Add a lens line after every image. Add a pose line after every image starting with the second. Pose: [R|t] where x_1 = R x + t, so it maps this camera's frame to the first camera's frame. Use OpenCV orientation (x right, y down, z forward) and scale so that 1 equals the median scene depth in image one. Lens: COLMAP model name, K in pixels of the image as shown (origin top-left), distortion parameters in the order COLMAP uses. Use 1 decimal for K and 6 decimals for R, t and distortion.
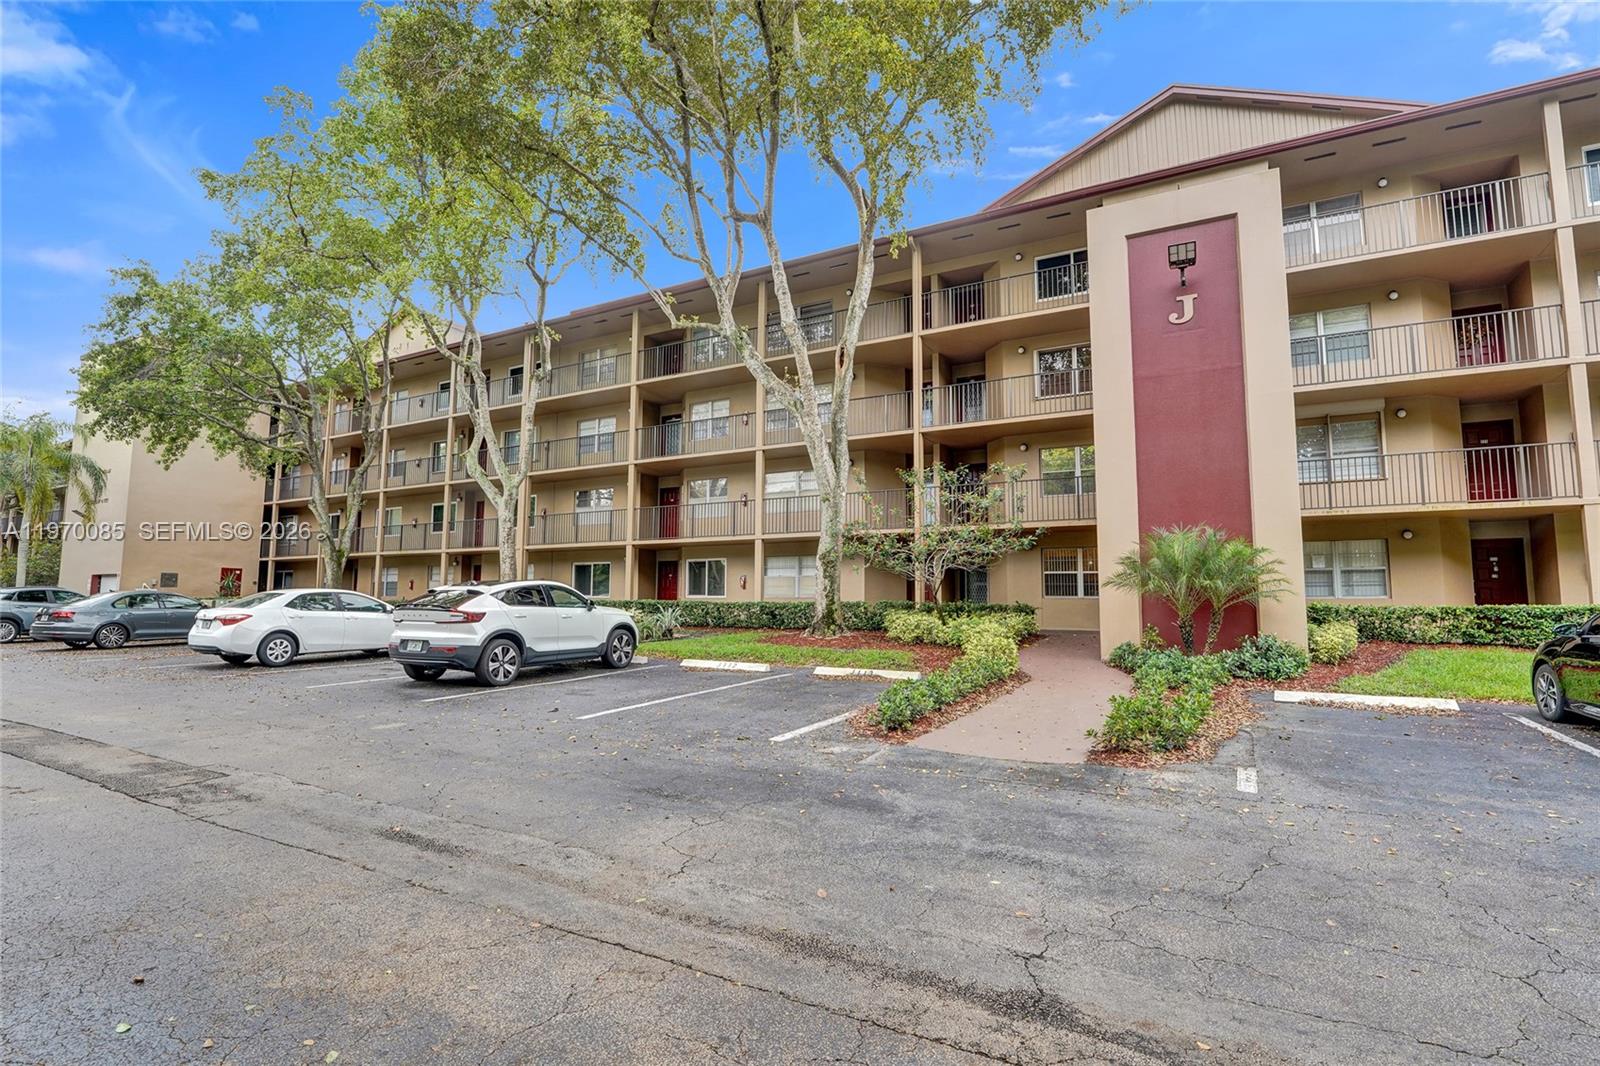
lens RADIAL K [[759.9, 0, 802.8], [0, 759.9, 541.8], [0, 0, 1]] dist [-0.014615, 0.000066]
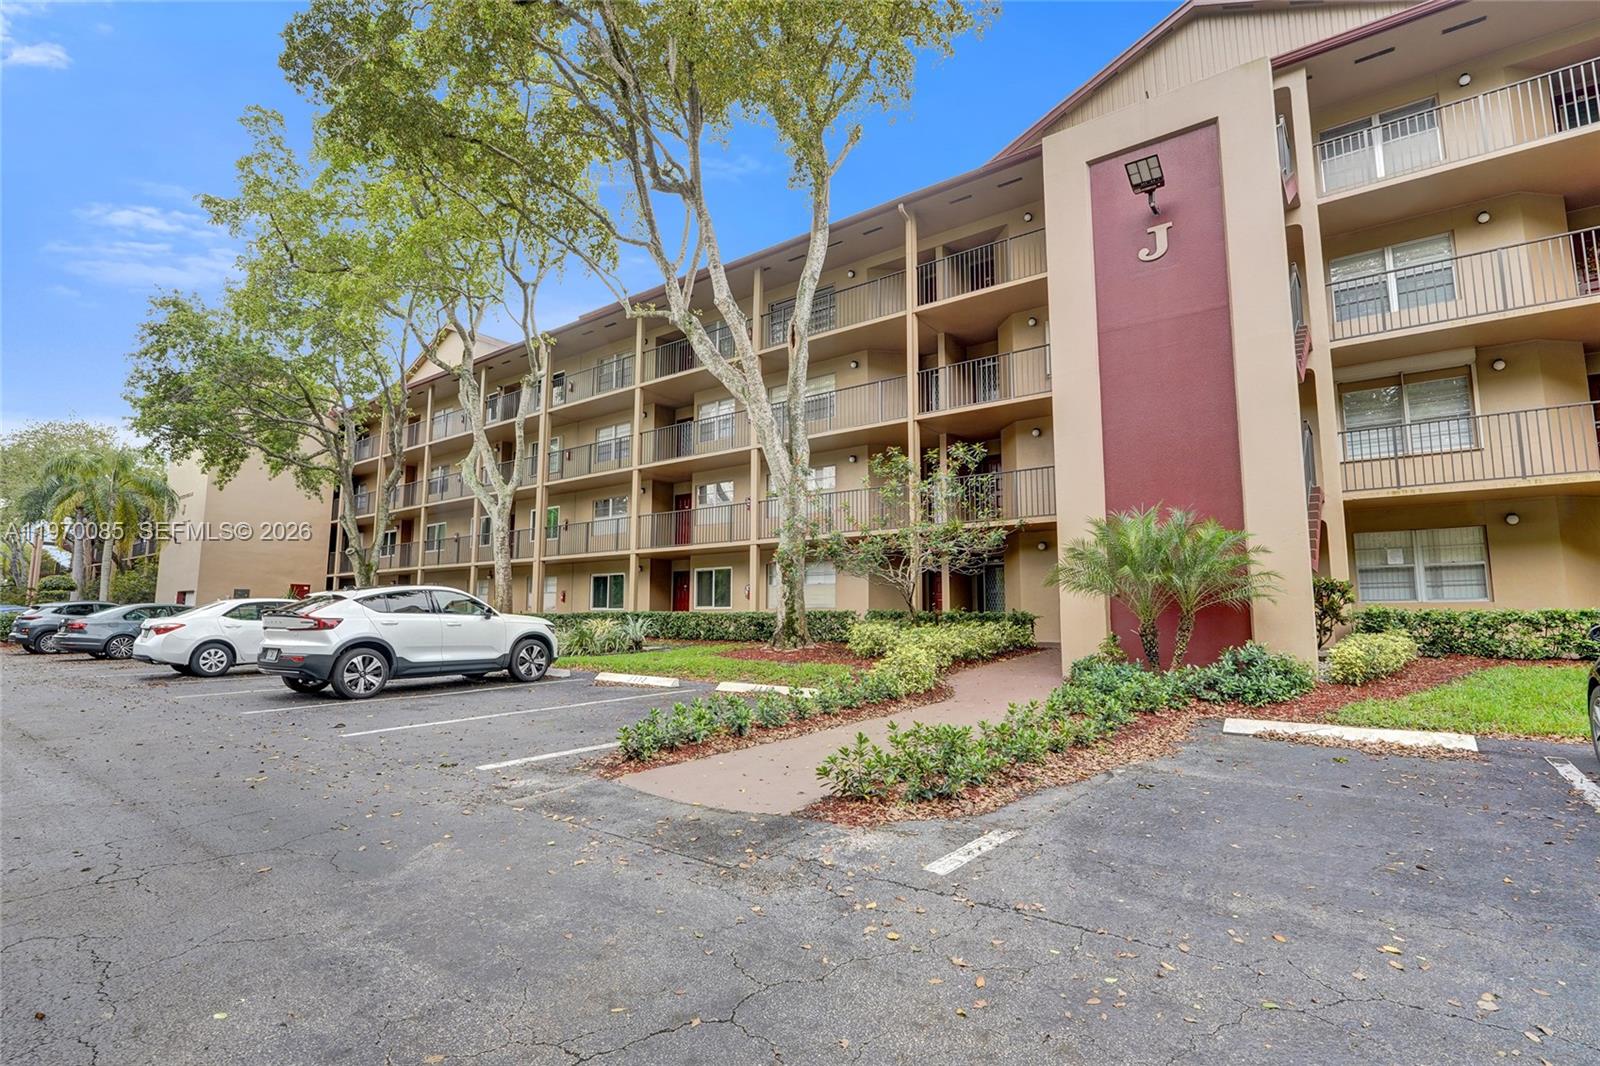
lens RADIAL K [[774.7, 0, 805.2], [0, 774.7, 537.2], [0, 0, 1]] dist [-0.014608, -0.000252]
pose [[0.988032, -0.019261, -0.153040, 0.198310], [0.015205, 0.999503, -0.027629, 0.019458], [0.153496, 0.024971, 0.987834, 0.106072]]
